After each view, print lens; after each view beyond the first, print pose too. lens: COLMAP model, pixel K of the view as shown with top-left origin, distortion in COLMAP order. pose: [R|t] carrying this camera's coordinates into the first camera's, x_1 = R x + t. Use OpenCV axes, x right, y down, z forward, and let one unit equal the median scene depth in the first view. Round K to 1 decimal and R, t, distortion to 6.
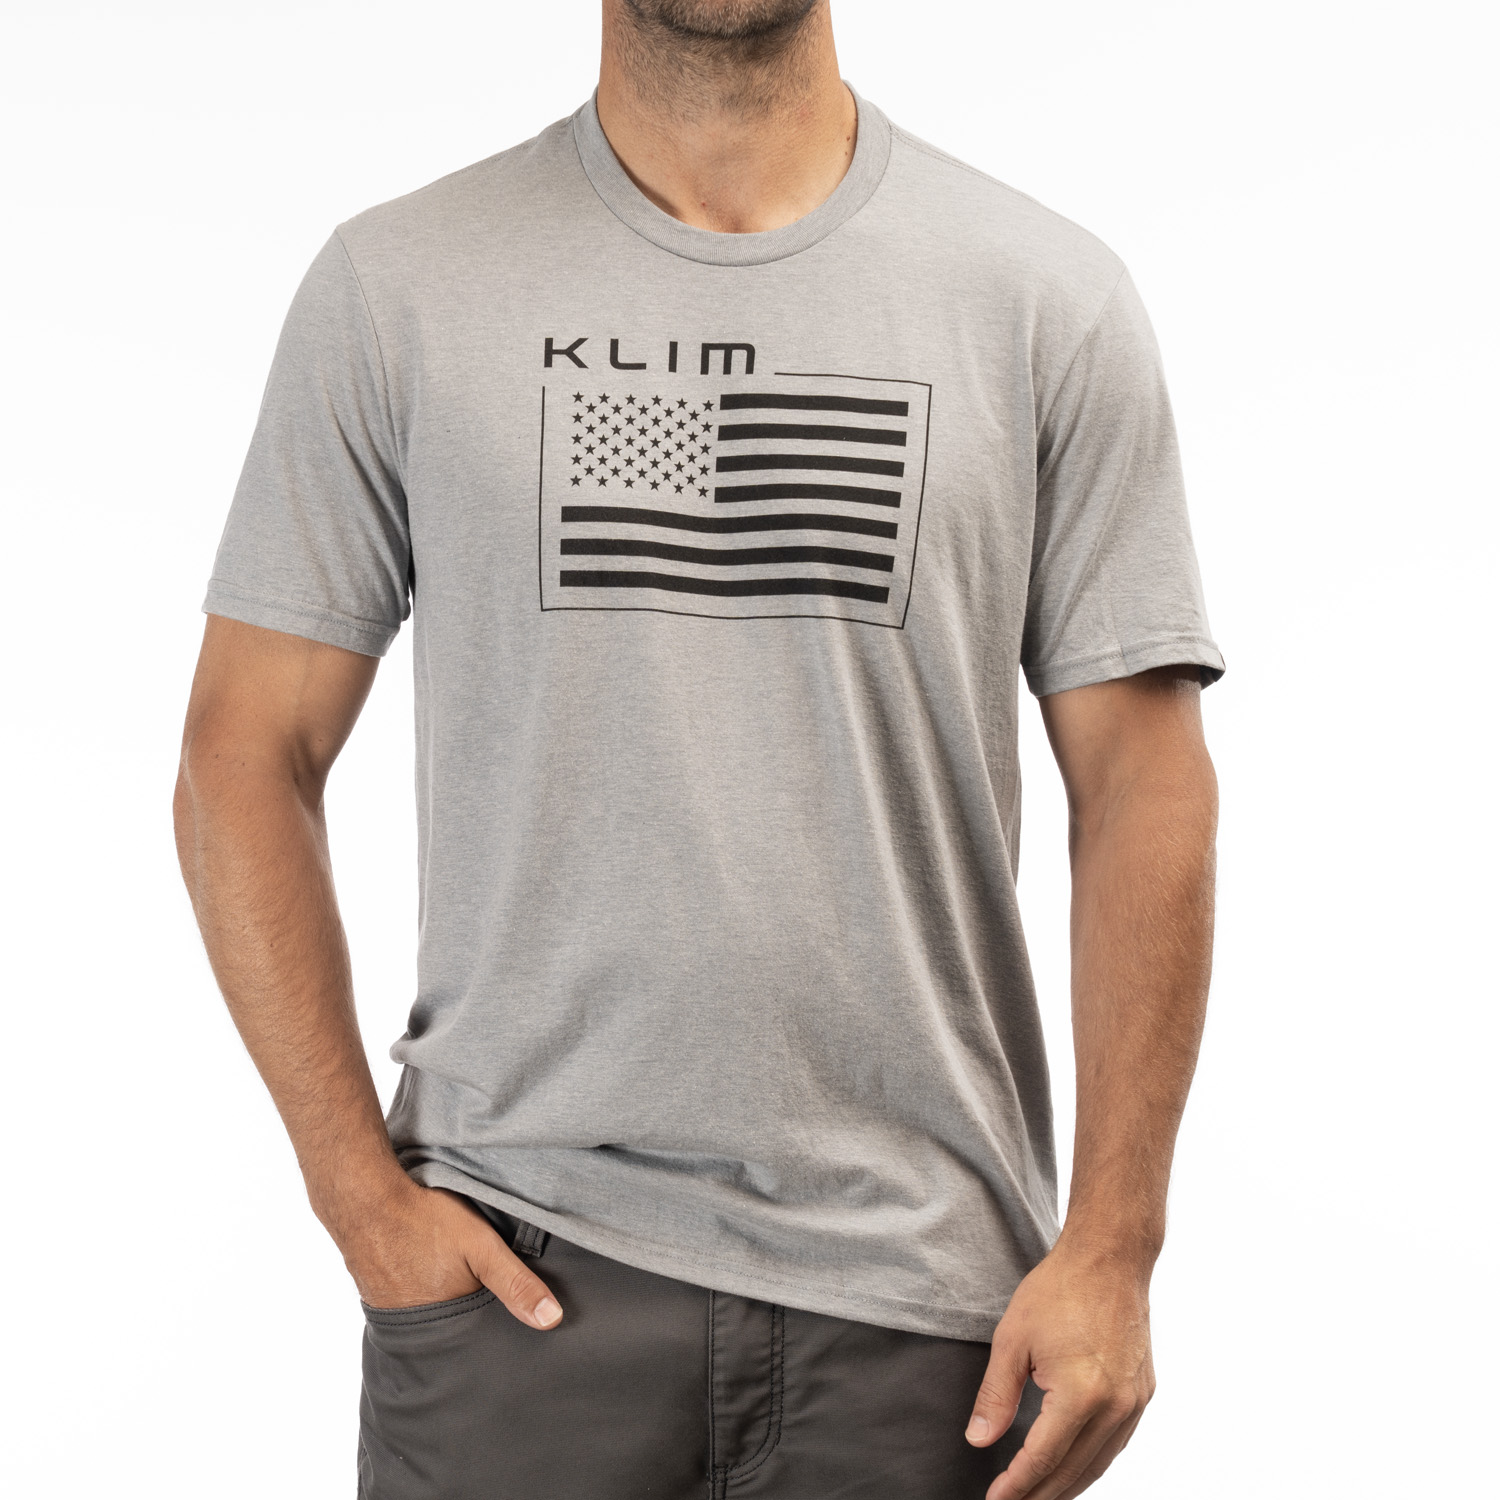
lens RADIAL K [[5000.1, 0, 639.5], [0, 5000.1, 754.7], [0, 0, 1]] dist [-1.480426, 46.666382]
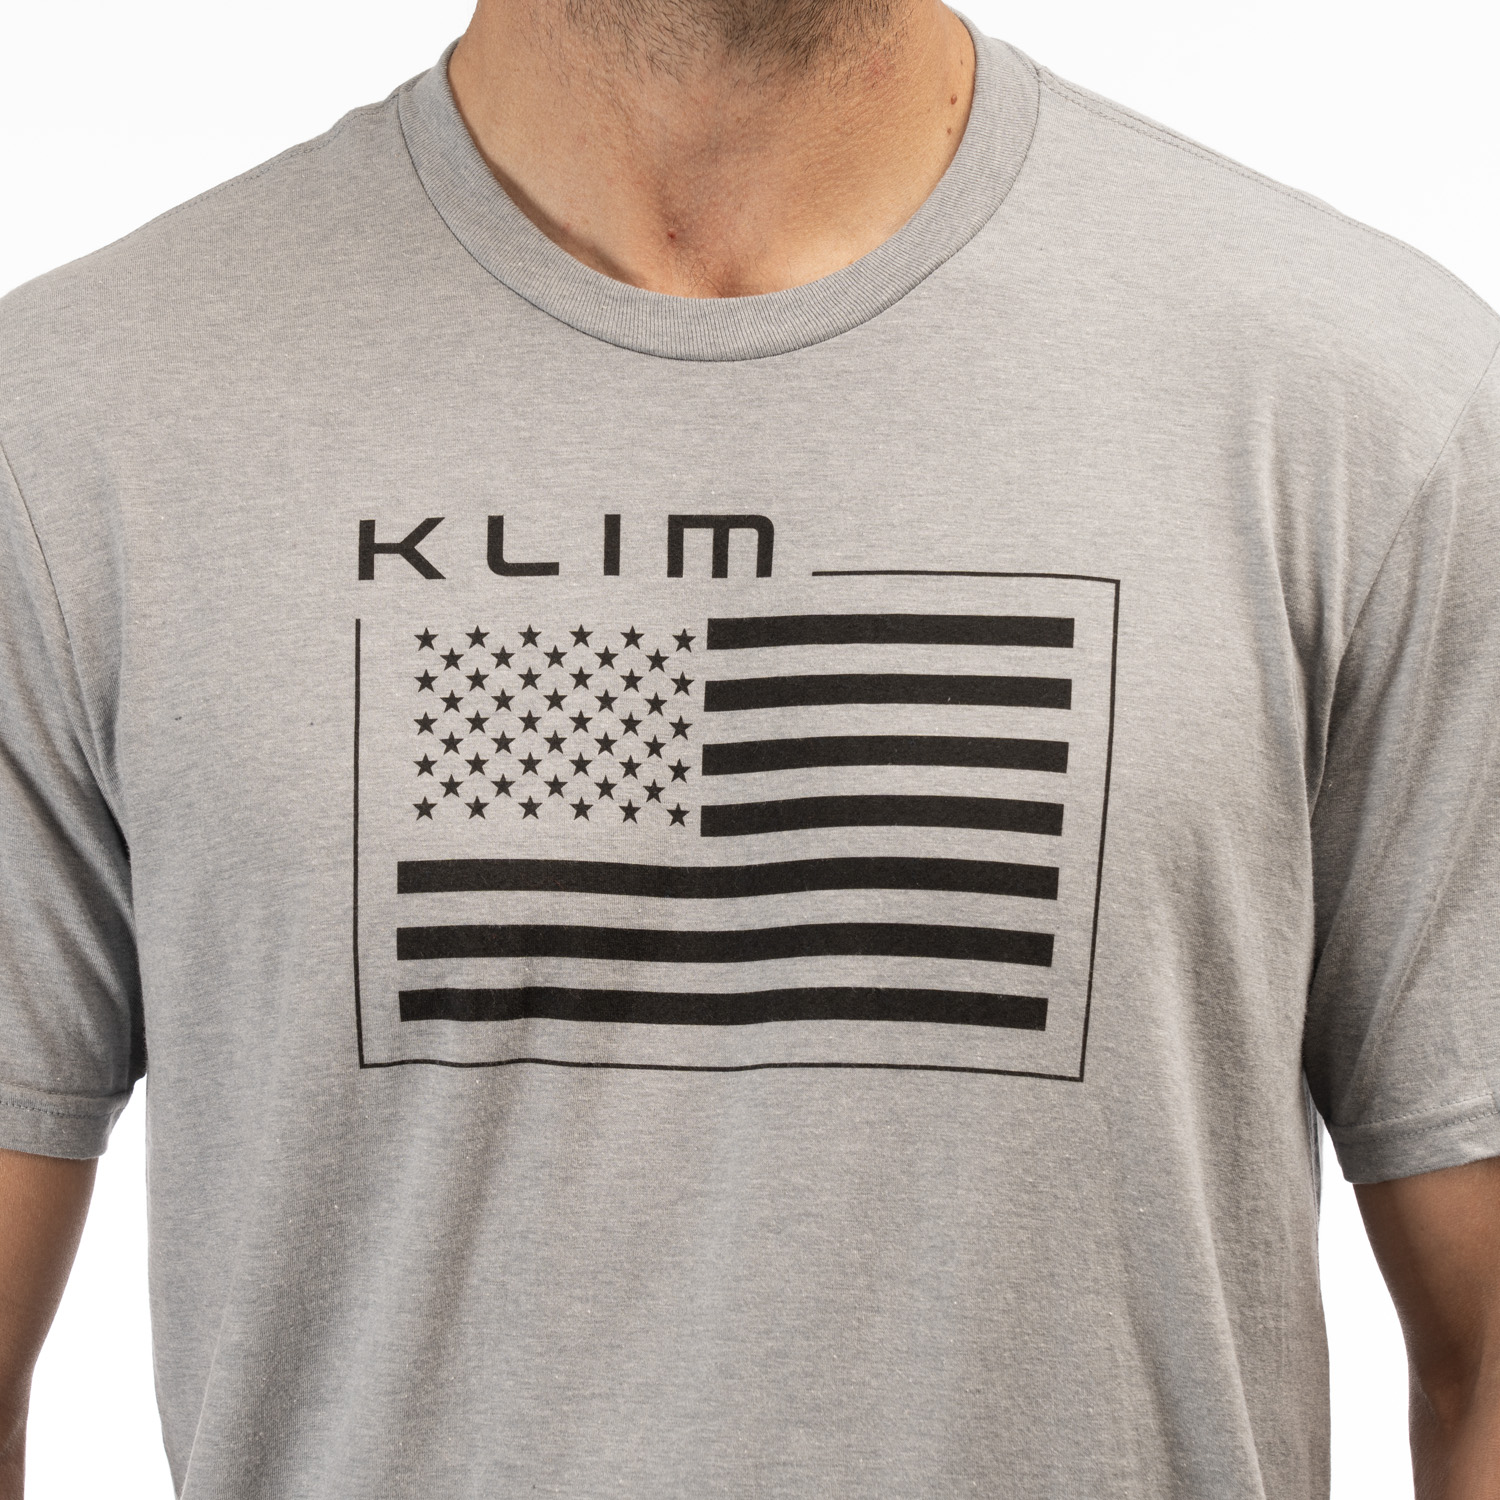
lens RADIAL K [[5000.1, 0, 639.5], [0, 5000.1, 754.7], [0, 0, 1]] dist [-1.480426, 46.666382]
pose [[0.998135, -0.030970, 0.052607, -0.017857], [0.037452, 0.991184, -0.127091, 0.005867], [-0.048207, 0.128824, 0.990495, 0.494741]]
